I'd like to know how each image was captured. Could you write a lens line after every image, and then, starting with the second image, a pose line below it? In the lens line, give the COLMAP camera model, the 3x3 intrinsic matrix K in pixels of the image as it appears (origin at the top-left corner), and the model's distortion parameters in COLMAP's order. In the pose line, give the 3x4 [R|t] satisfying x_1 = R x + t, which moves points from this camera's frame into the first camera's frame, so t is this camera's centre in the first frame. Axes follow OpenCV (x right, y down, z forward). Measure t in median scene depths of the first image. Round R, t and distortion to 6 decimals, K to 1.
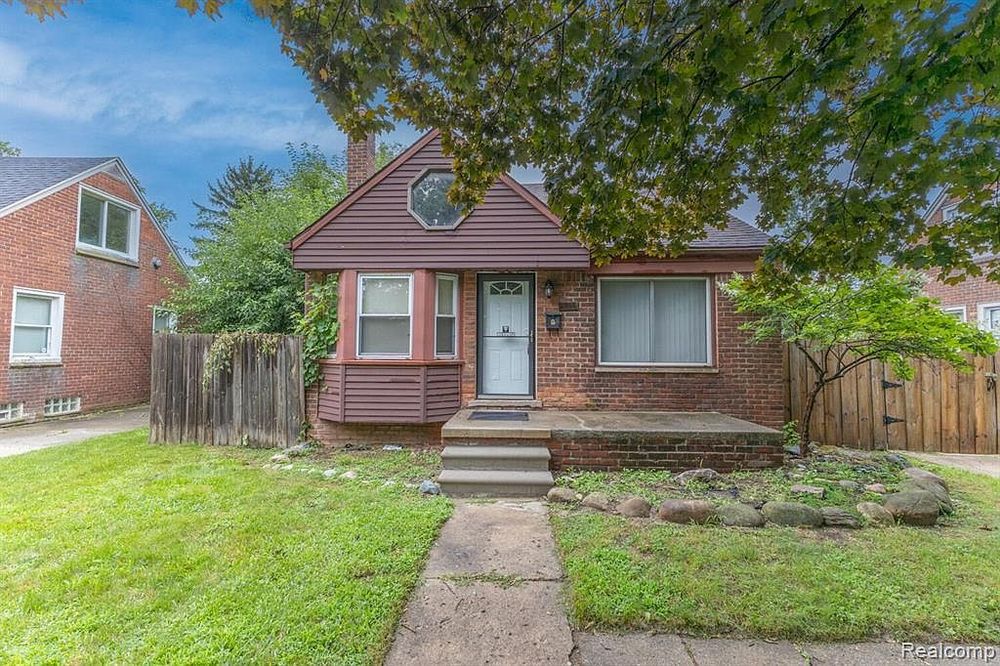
lens RADIAL K [[419.6, 0, 483.7], [0, 419.6, 332.0], [0, 0, 1]] dist [0.009090, -0.000446]
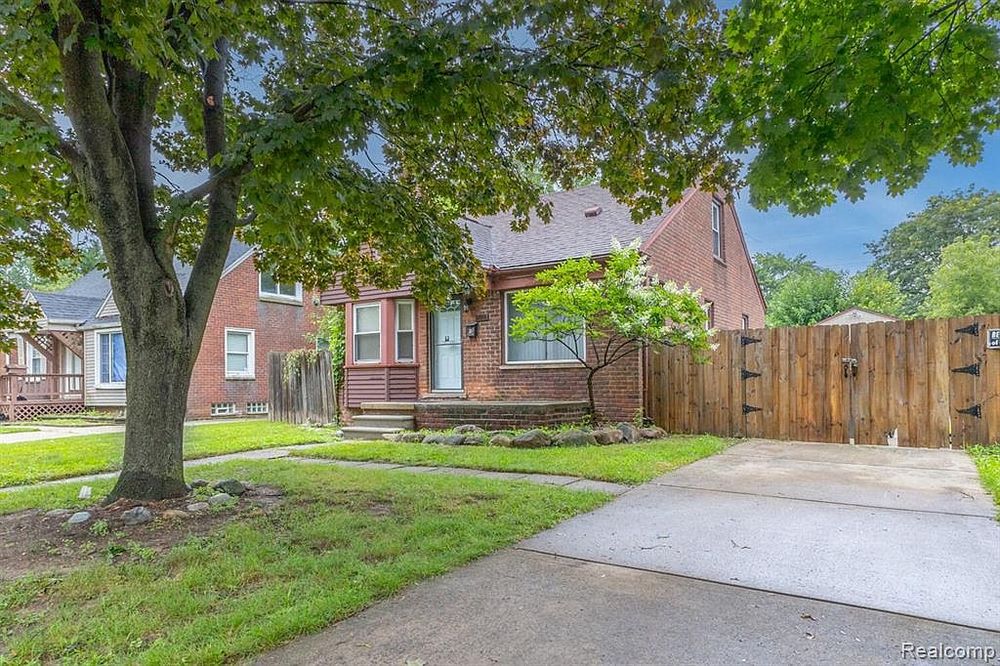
lens RADIAL K [[569.6, 0, 500.3], [0, 569.6, 382.6], [0, 0, 1]] dist [0.002100, -0.000212]
pose [[0.874901, -0.013206, -0.484122, 1.055124], [0.037064, 0.998522, 0.039744, 0.065641], [0.482881, -0.052716, 0.874098, -0.462145]]
